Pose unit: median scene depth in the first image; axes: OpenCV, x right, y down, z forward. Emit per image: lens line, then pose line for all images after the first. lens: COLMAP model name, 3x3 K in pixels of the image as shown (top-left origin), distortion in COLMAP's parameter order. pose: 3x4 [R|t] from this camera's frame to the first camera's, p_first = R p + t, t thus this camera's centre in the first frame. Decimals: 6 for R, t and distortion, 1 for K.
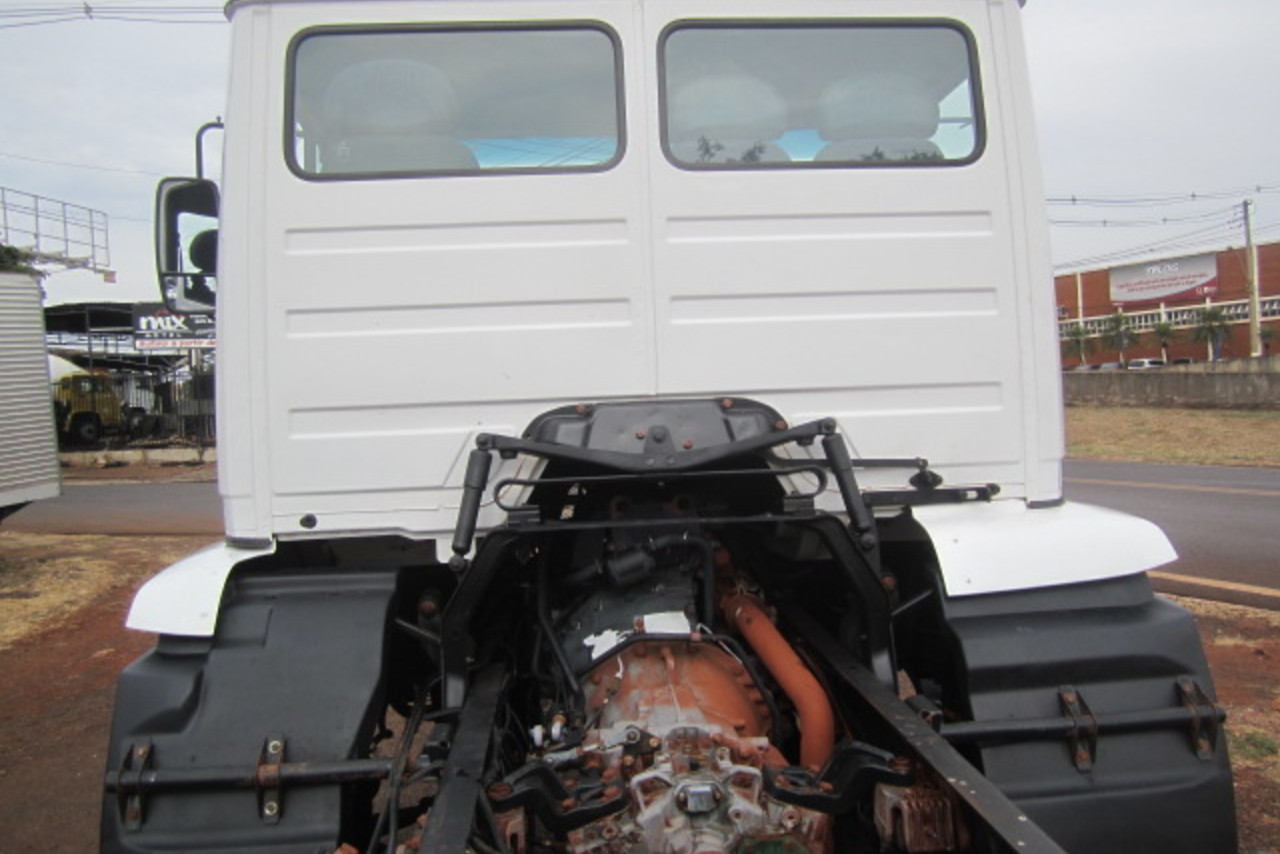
lens RADIAL K [[1071.6, 0, 644.9], [0, 1071.6, 428.9], [0, 0, 1]] dist [-0.050662, 0.011013]
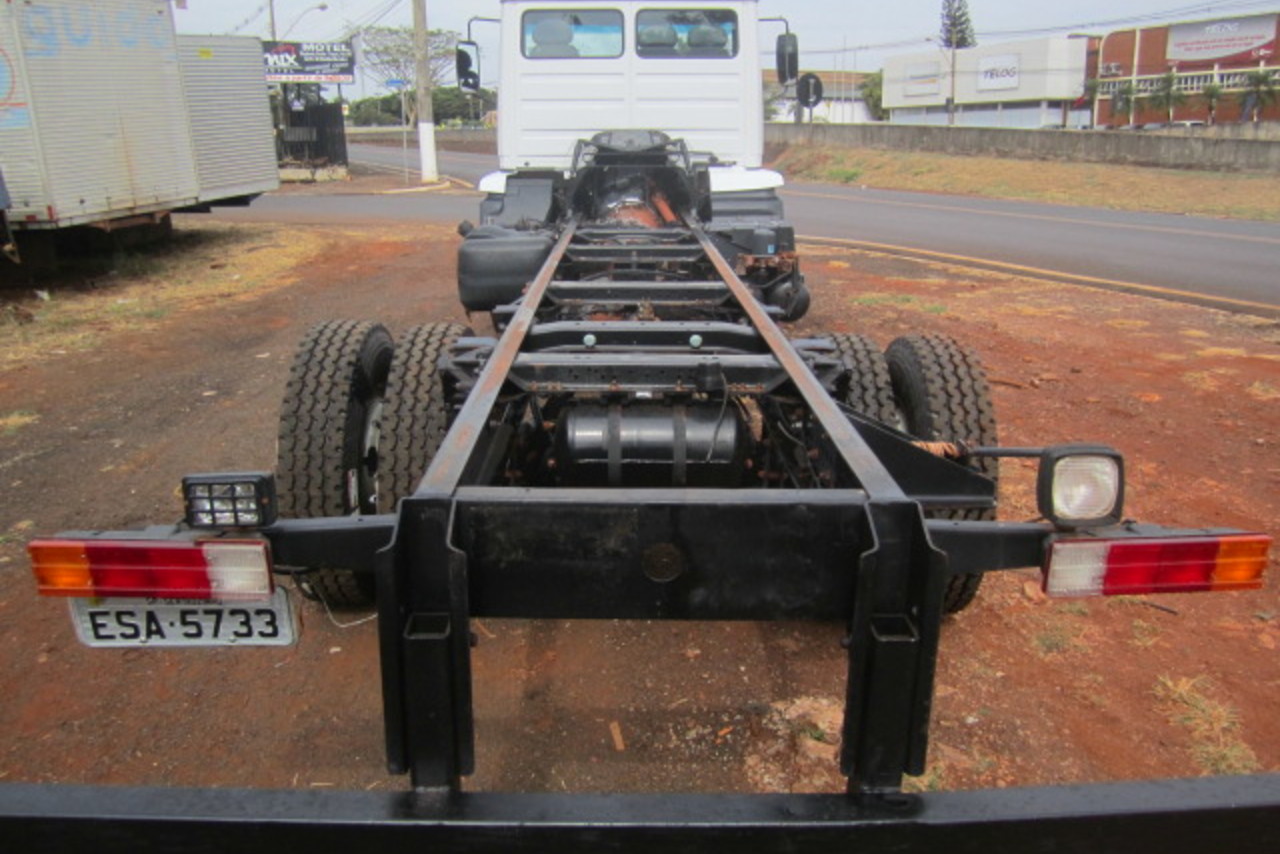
lens RADIAL K [[1071.6, 0, 630.6], [0, 1071.6, 430.4], [0, 0, 1]] dist [-0.050662, 0.011013]
pose [[0.997313, 0.050352, -0.053207, 0.022844], [-0.036445, 0.971100, 0.235874, 0.009347], [0.063546, -0.233301, 0.970326, -0.239602]]
